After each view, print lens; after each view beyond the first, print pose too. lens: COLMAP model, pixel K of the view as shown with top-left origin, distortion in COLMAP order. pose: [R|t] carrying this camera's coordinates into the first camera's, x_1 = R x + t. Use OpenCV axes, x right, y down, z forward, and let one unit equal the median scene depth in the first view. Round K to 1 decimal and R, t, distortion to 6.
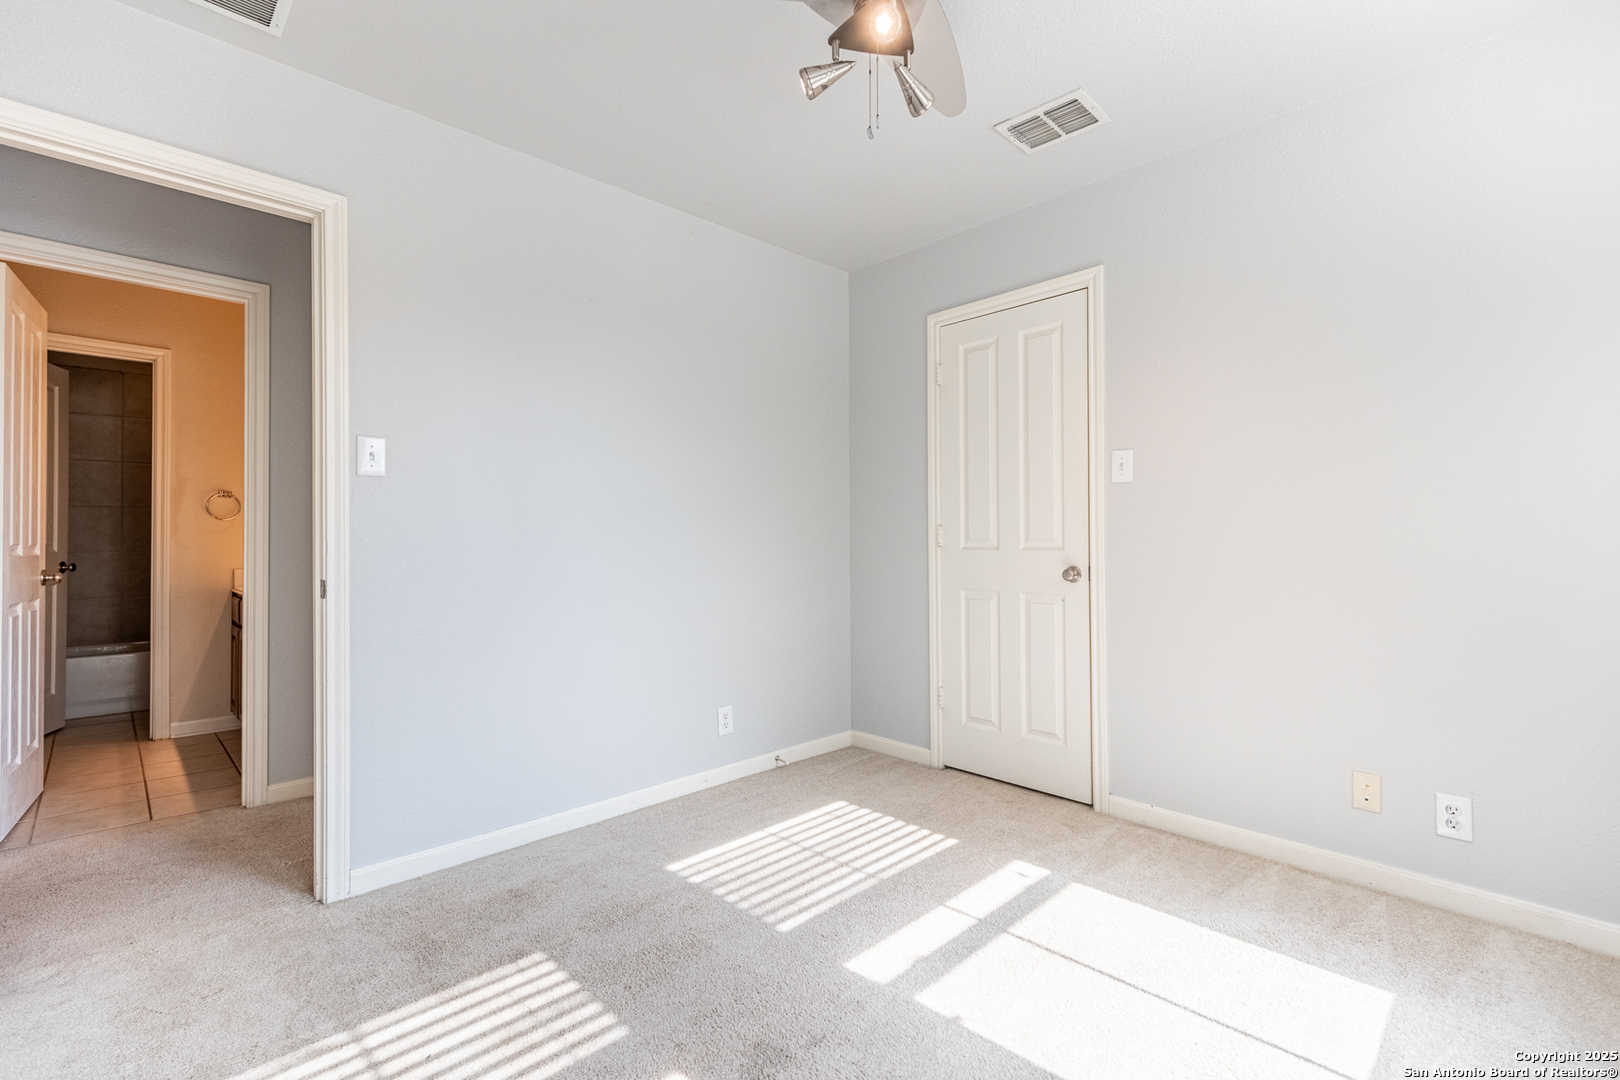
lens RADIAL K [[728.1, 0, 816.7], [0, 728.1, 534.1], [0, 0, 1]] dist [0.004022, -0.000970]
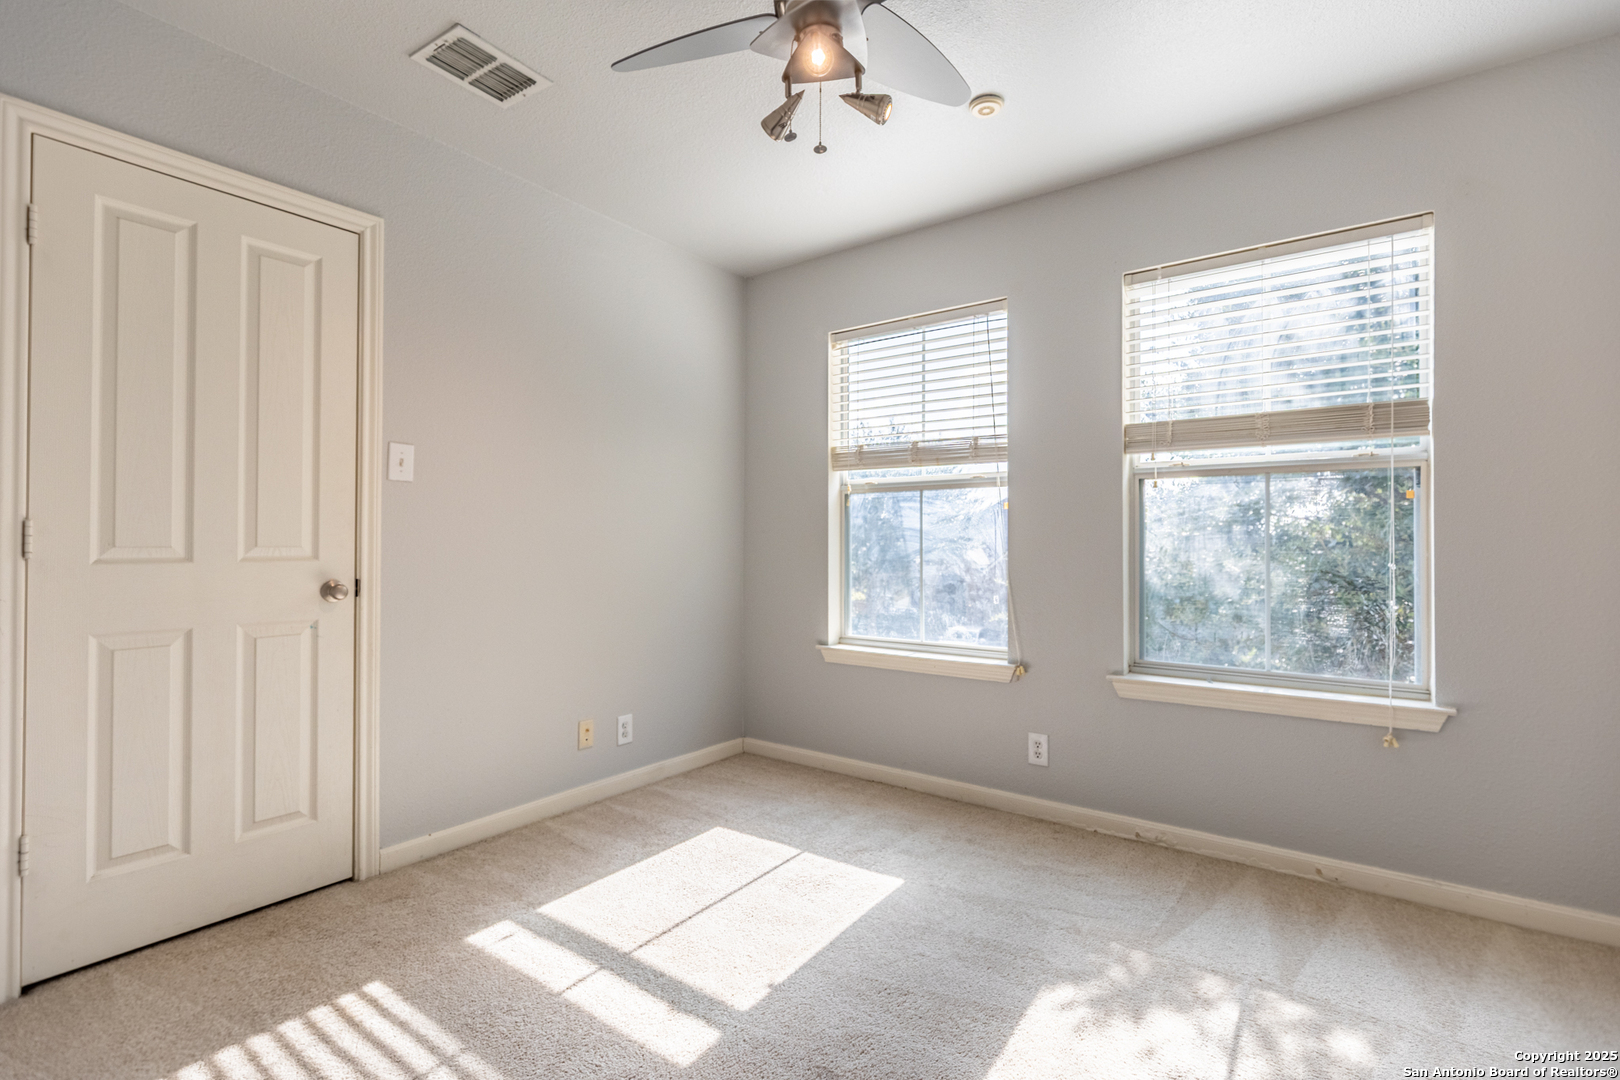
lens RADIAL K [[728.1, 0, 815.8], [0, 728.1, 538.9], [0, 0, 1]] dist [0.004022, -0.000970]
pose [[-0.174690, 0.014858, 0.984511, -0.631030], [-0.004869, 0.999861, -0.015953, 0.012268], [-0.984611, -0.007580, -0.174593, 0.796111]]
